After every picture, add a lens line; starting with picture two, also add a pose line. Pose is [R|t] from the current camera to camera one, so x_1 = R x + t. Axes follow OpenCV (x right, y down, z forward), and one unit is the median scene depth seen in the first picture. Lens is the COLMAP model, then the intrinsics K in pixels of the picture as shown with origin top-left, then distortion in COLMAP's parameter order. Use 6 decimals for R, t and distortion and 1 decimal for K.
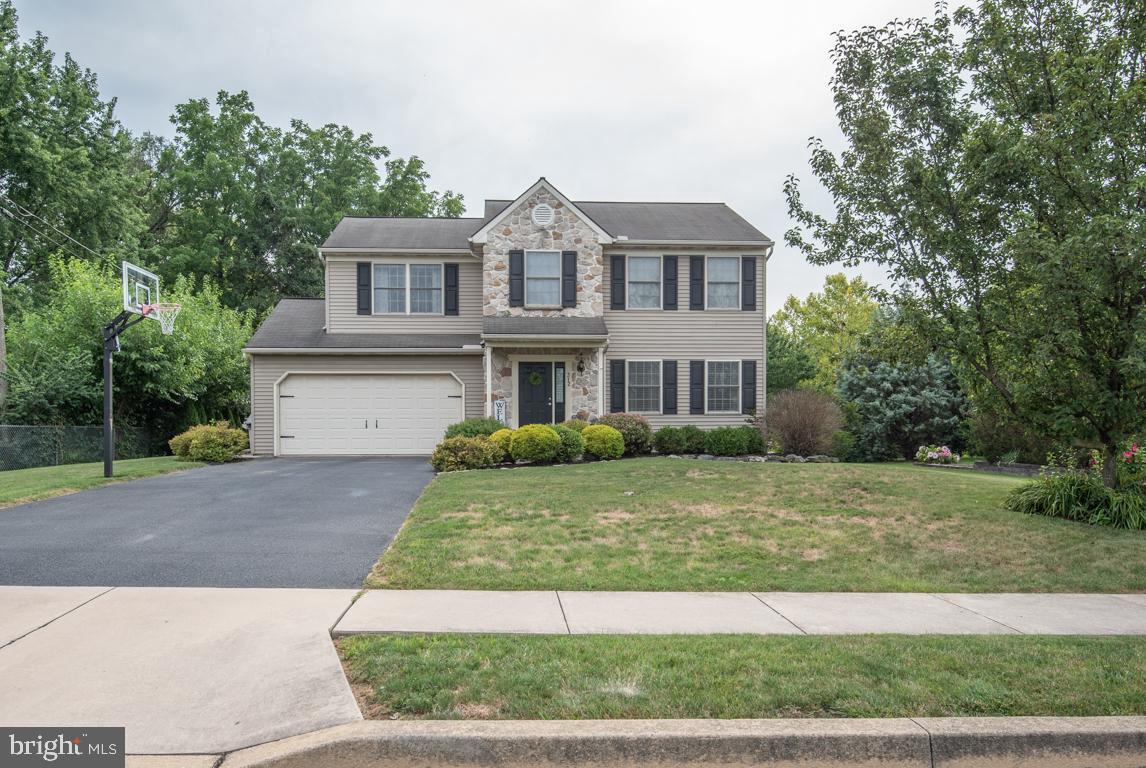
lens RADIAL K [[808.2, 0, 548.9], [0, 808.2, 441.8], [0, 0, 1]] dist [-0.002642, -0.019855]
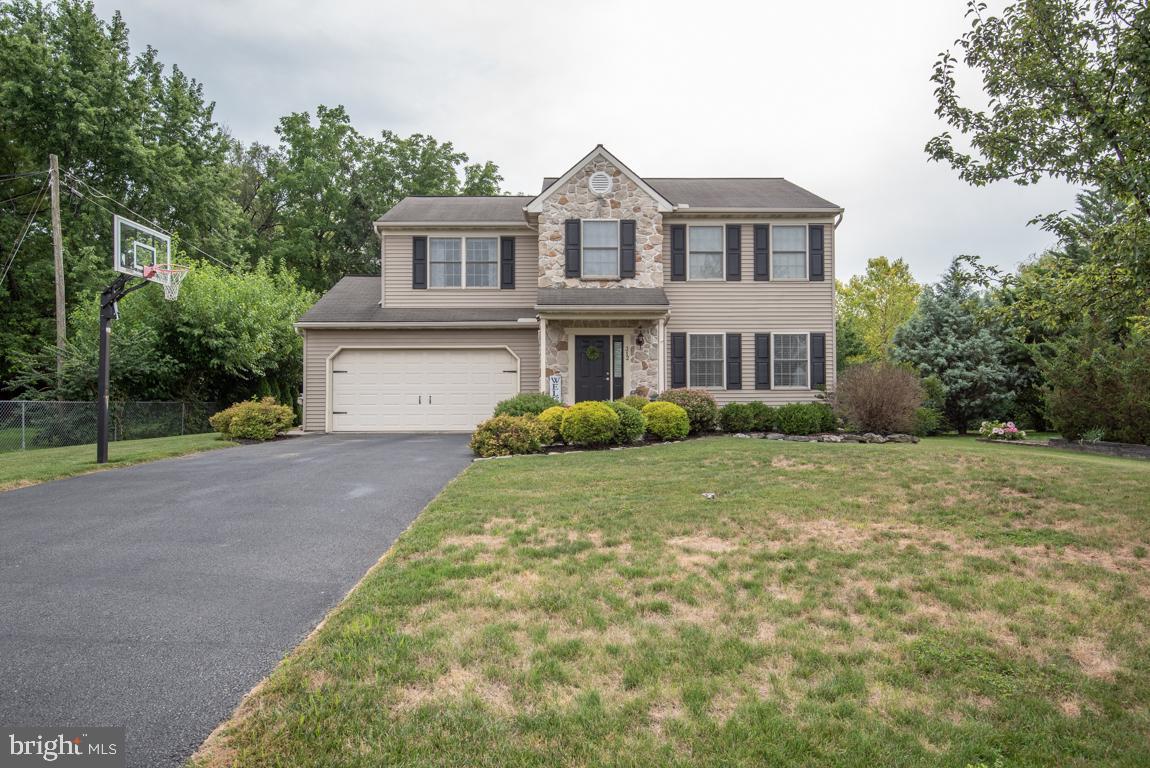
lens RADIAL K [[674.6, 0, 574.0], [0, 674.6, 384.6], [0, 0, 1]] dist [-0.007736, -0.010382]
pose [[0.998622, -0.000584, -0.052483, 0.003315], [-0.001508, 0.999206, -0.039813, -0.008185], [0.052464, 0.039838, 0.997828, 0.198847]]
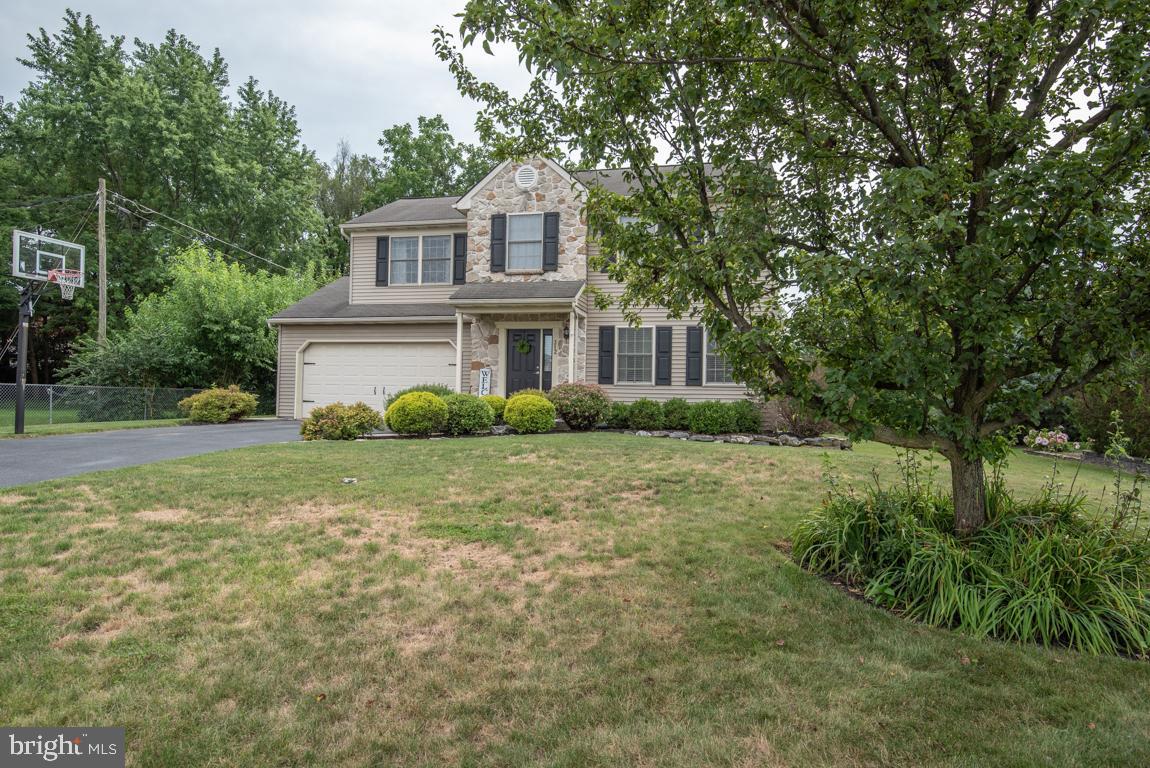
lens RADIAL K [[683.6, 0, 573.4], [0, 683.6, 382.7], [0, 0, 1]] dist [-0.012871, -0.002626]
pose [[0.956741, 0.013989, -0.290604, 0.277736], [-0.025845, 0.998981, -0.037001, -0.006325], [0.289790, 0.042911, 0.956128, 0.239440]]
